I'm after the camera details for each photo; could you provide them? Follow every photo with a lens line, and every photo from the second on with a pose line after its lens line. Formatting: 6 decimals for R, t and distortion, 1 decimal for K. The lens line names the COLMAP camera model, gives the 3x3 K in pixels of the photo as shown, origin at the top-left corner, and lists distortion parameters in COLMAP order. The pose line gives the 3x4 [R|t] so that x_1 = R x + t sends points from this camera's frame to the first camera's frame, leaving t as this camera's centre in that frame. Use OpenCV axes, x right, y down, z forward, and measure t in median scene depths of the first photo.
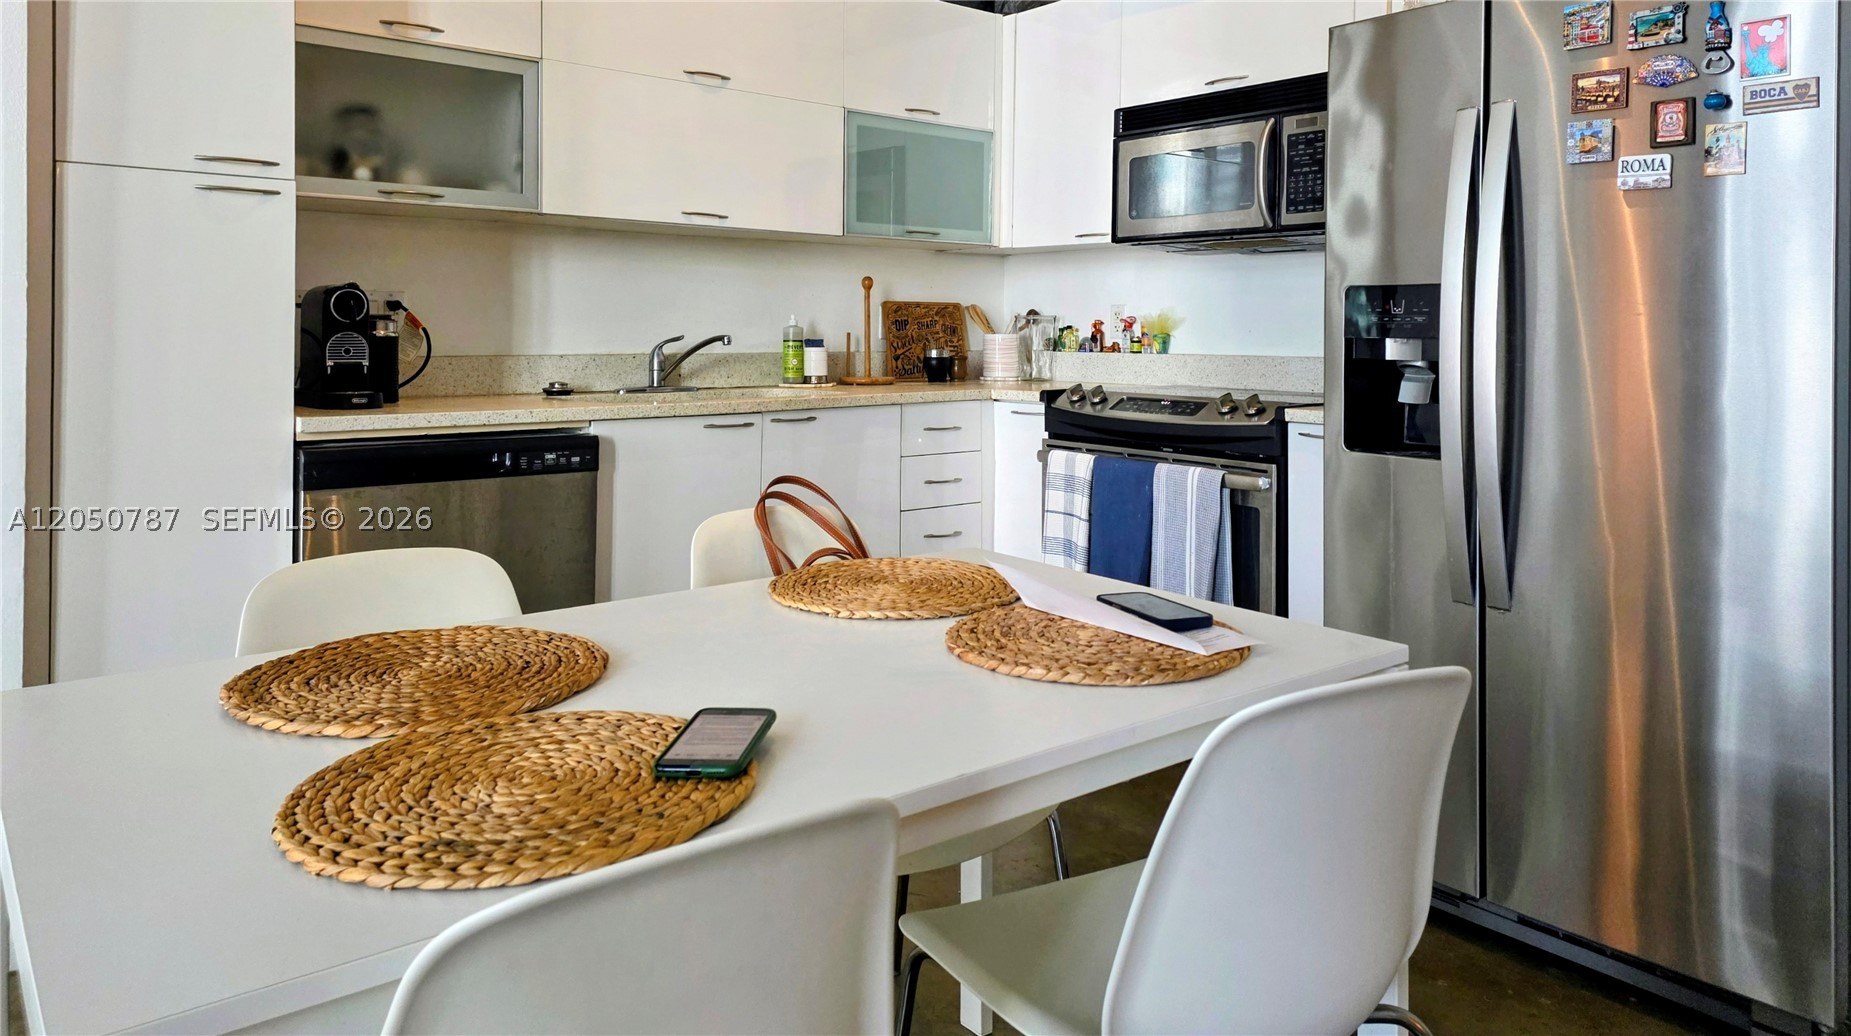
lens RADIAL K [[1236.2, 0, 931.7], [0, 1236.2, 352.5], [0, 0, 1]] dist [0.003607, 0.000116]
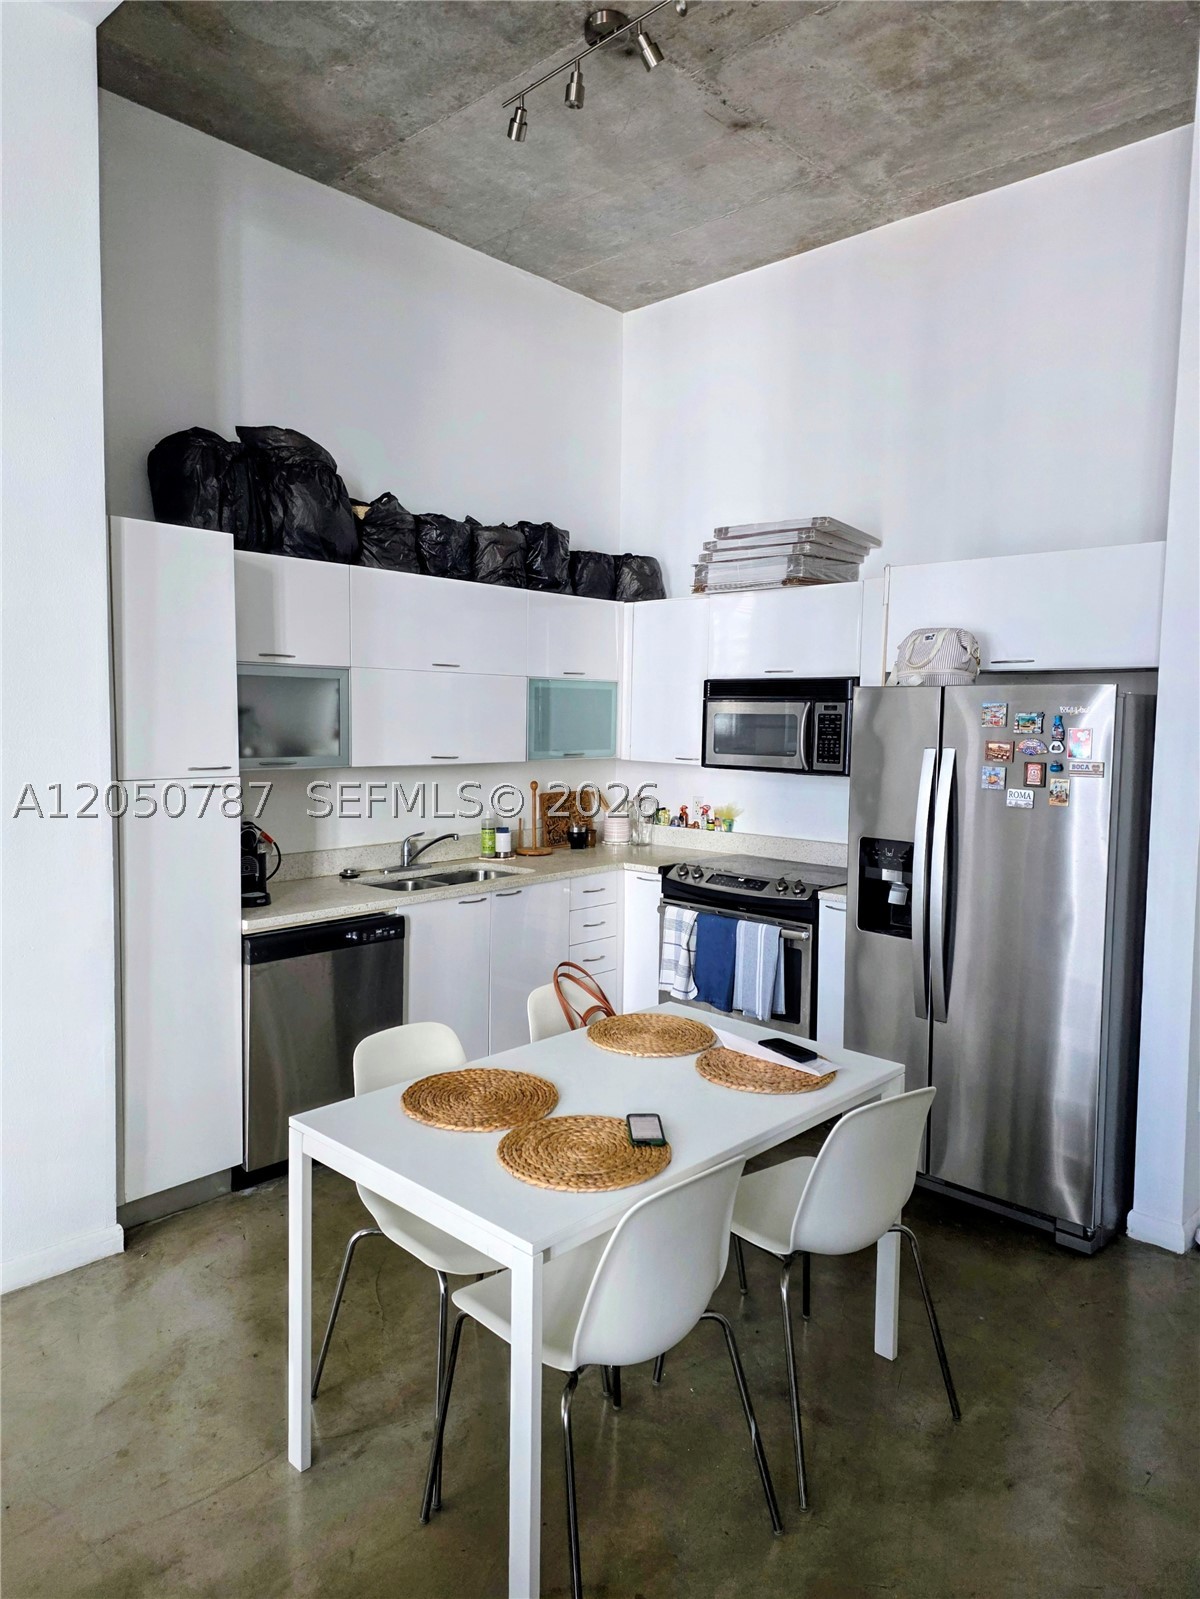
lens RADIAL K [[1065.4, 0, 608.8], [0, 1065.4, 793.6], [0, 0, 1]] dist [0.089526, -0.065350]
pose [[0.990775, -0.002583, 0.135495, -0.169805], [-0.005663, 0.998156, 0.060437, -0.154727], [-0.135401, -0.060646, 0.988933, -0.340924]]
